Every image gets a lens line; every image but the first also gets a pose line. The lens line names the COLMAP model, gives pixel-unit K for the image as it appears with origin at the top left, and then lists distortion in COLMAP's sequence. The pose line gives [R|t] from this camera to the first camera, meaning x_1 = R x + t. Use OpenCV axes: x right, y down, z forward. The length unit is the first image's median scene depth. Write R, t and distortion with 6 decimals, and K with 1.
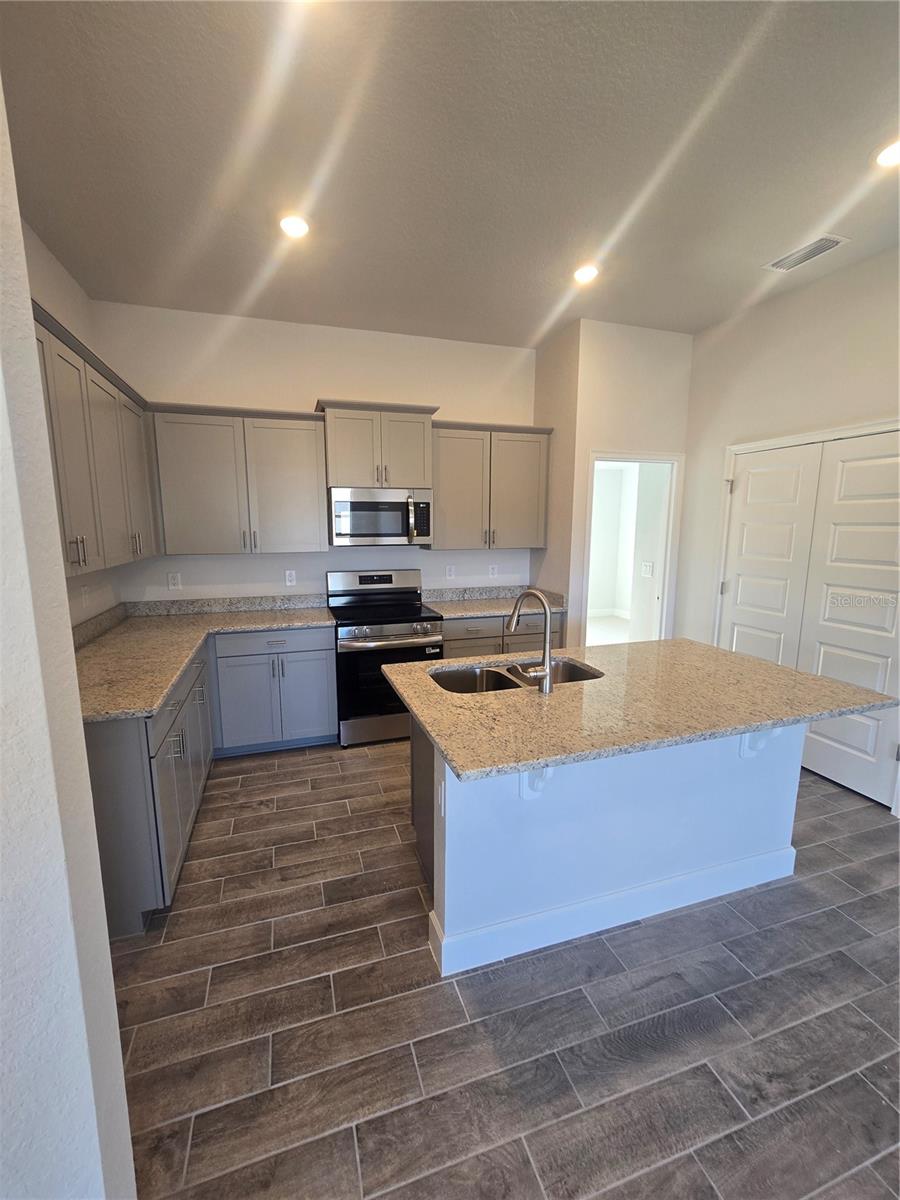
lens RADIAL K [[496.0, 0, 441.9], [0, 496.0, 601.4], [0, 0, 1]] dist [-0.002809, 0.003614]
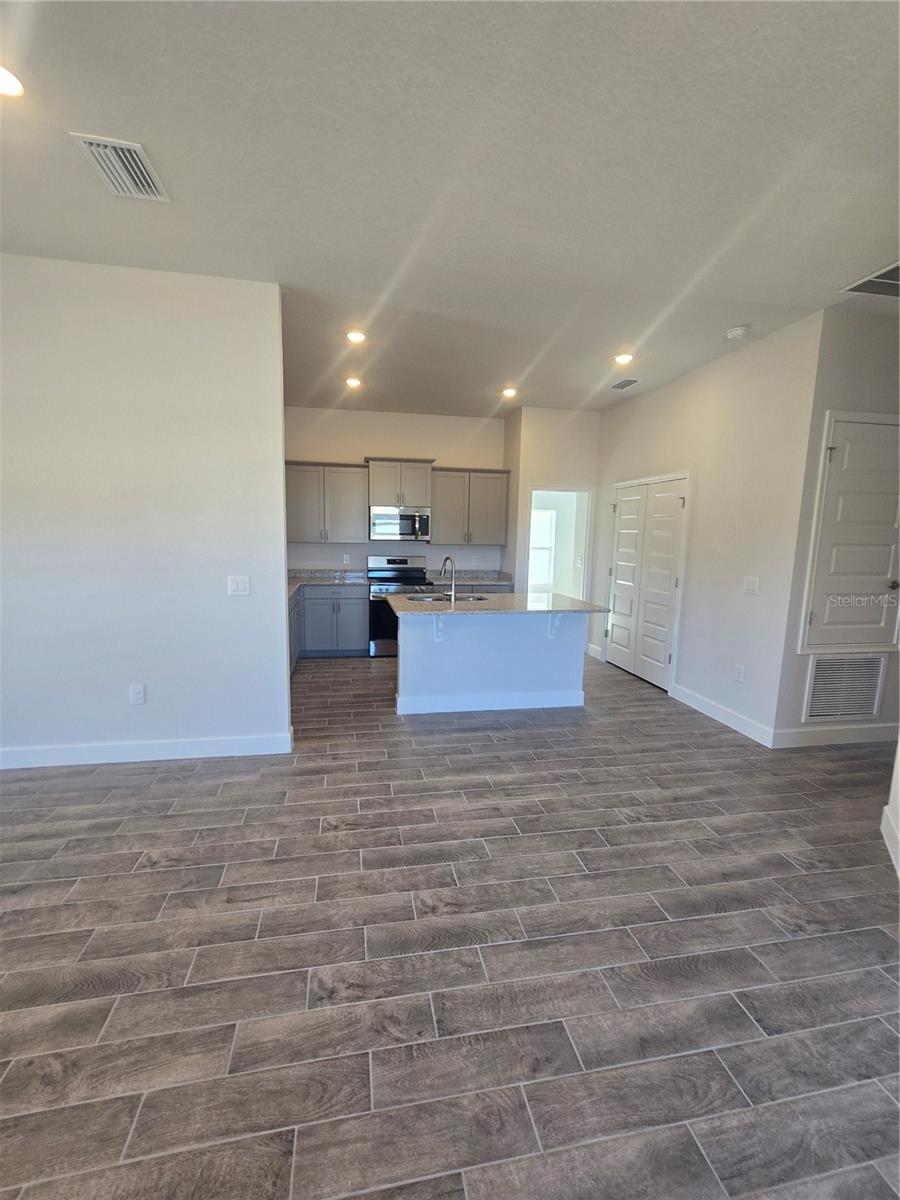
lens RADIAL K [[496.0, 0, 435.0], [0, 496.0, 600.8], [0, 0, 1]] dist [-0.002809, 0.003614]
pose [[0.990535, 0.035899, -0.132482, 0.235627], [-0.038972, 0.999026, -0.020672, 0.126190], [0.131611, 0.025639, 0.990970, -0.667165]]
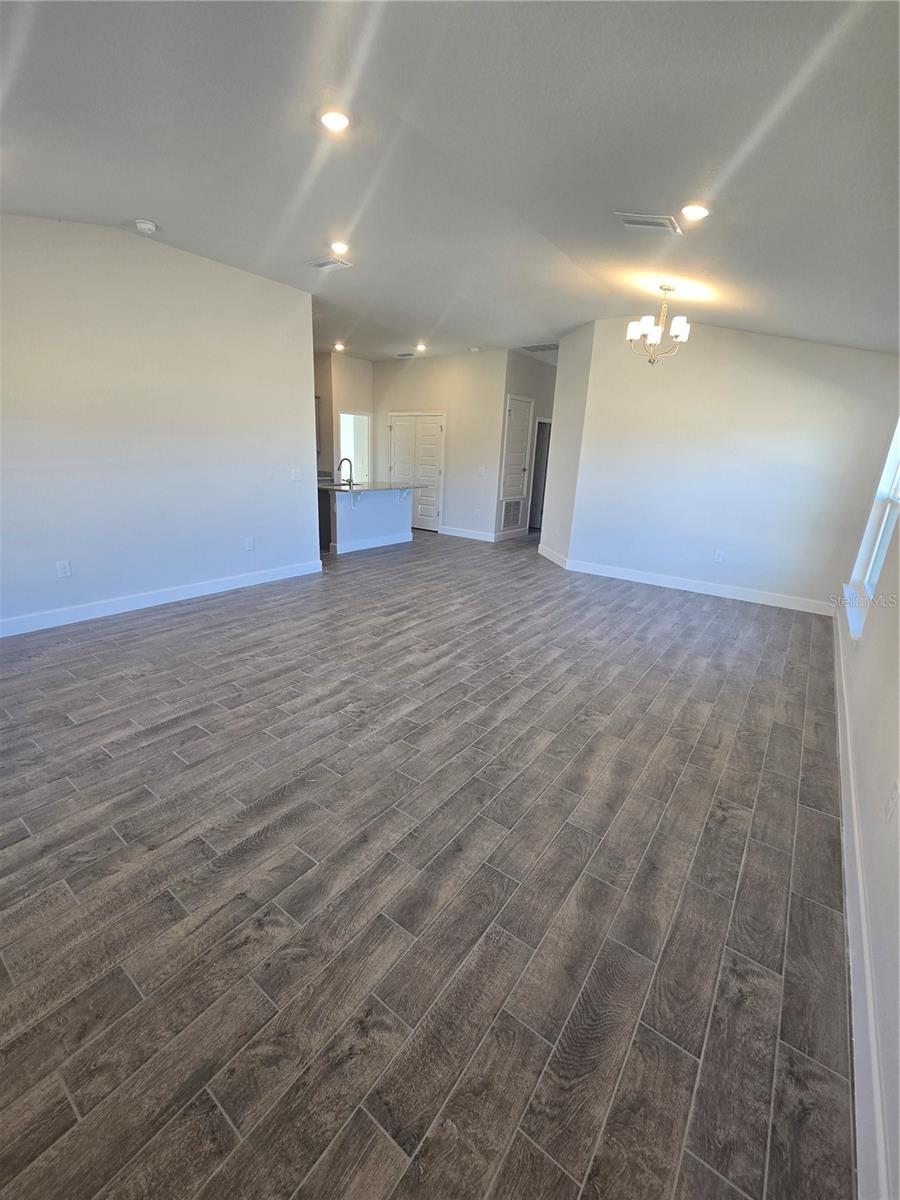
lens RADIAL K [[496.0, 0, 434.5], [0, 496.0, 603.8], [0, 0, 1]] dist [-0.002809, 0.003614]
pose [[0.822218, -0.141113, 0.551402, -0.811126], [0.056379, 0.984207, 0.167806, 0.257366], [-0.566373, -0.106885, 0.817188, -1.390984]]
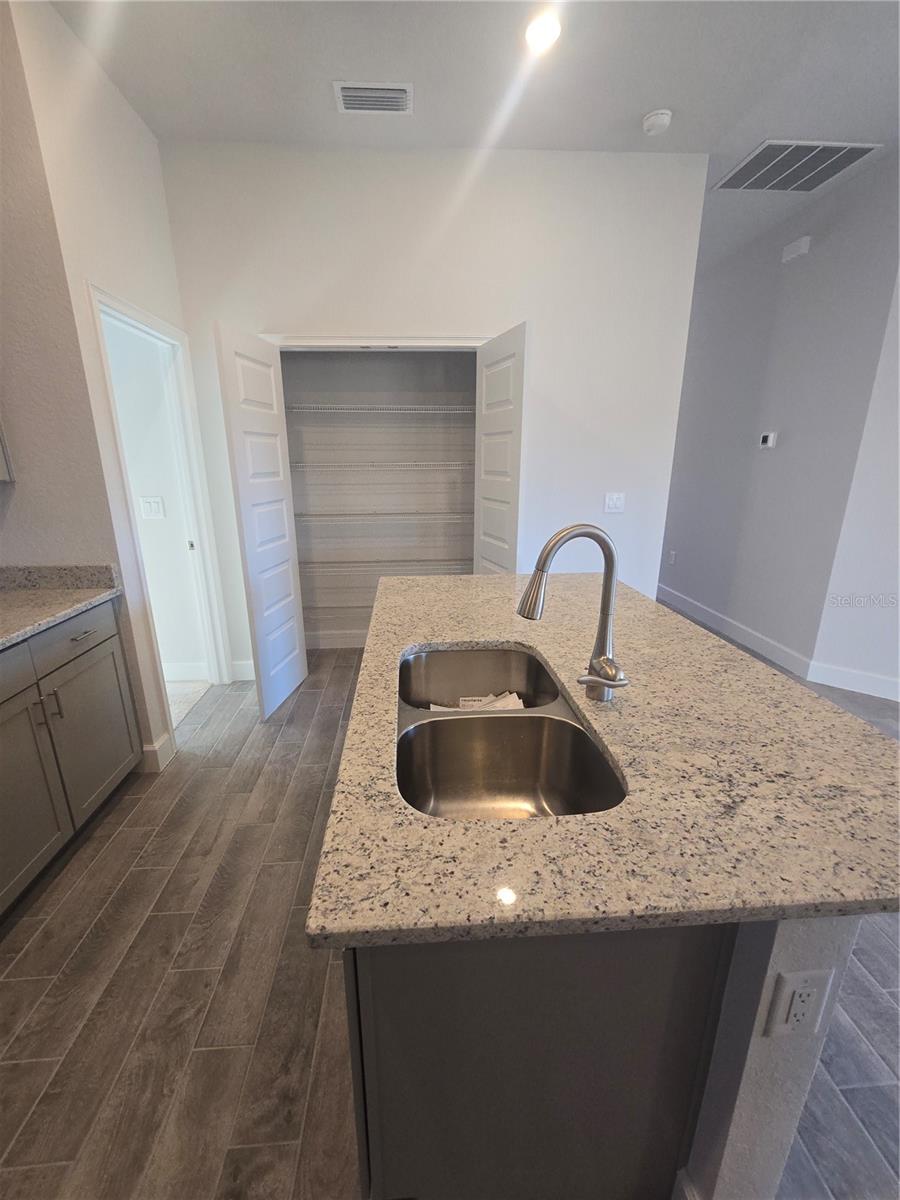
lens RADIAL K [[496.0, 0, 443.2], [0, 496.0, 595.8], [0, 0, 1]] dist [-0.002809, 0.003614]
pose [[0.247195, -0.260194, 0.933378, -0.191089], [0.157677, 0.961234, 0.226201, -0.050298], [-0.956051, 0.091257, 0.278639, 0.558876]]
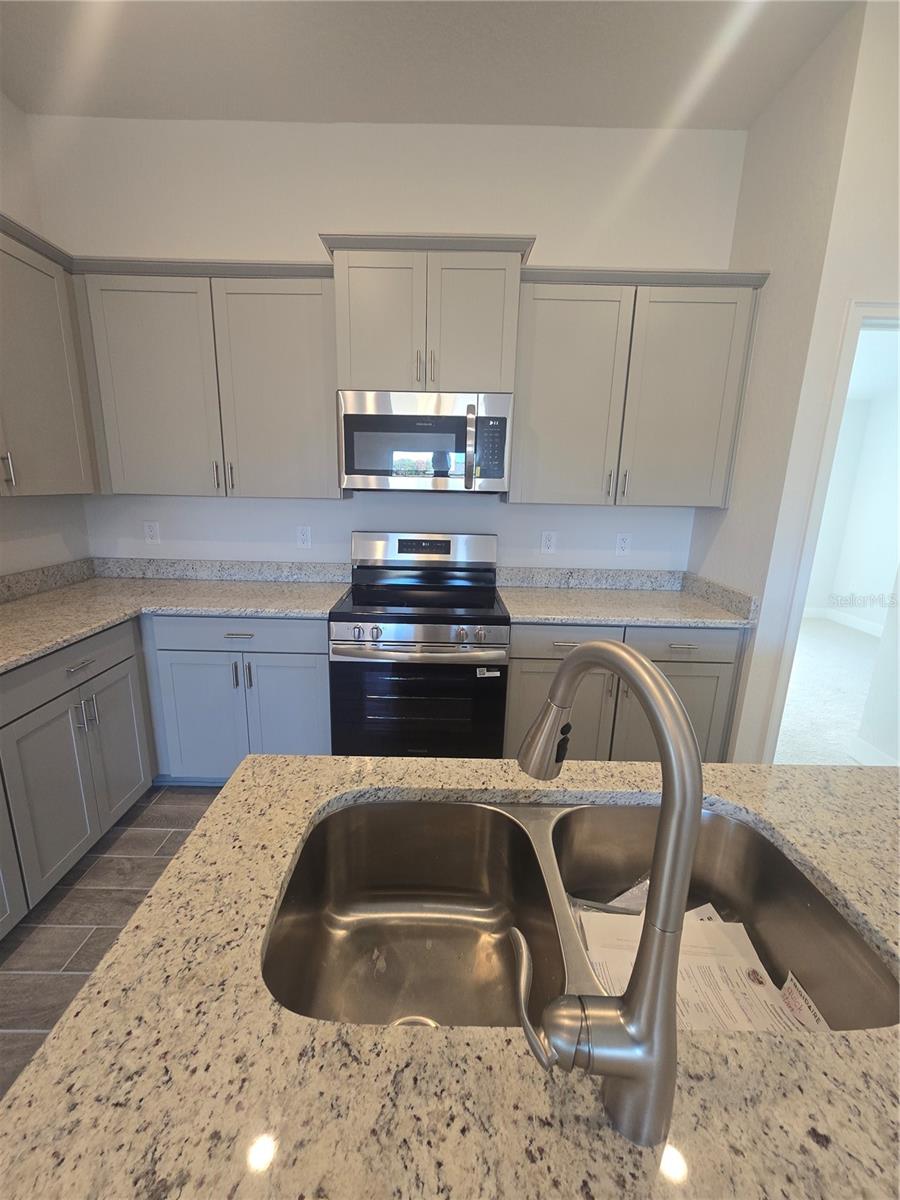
lens RADIAL K [[496.0, 0, 437.8], [0, 496.0, 600.9], [0, 0, 1]] dist [-0.002809, 0.003614]
pose [[0.948883, 0.091939, -0.301941, 0.095893], [-0.070921, 0.994279, 0.079875, -0.029797], [0.307557, -0.054378, 0.949974, 0.432656]]
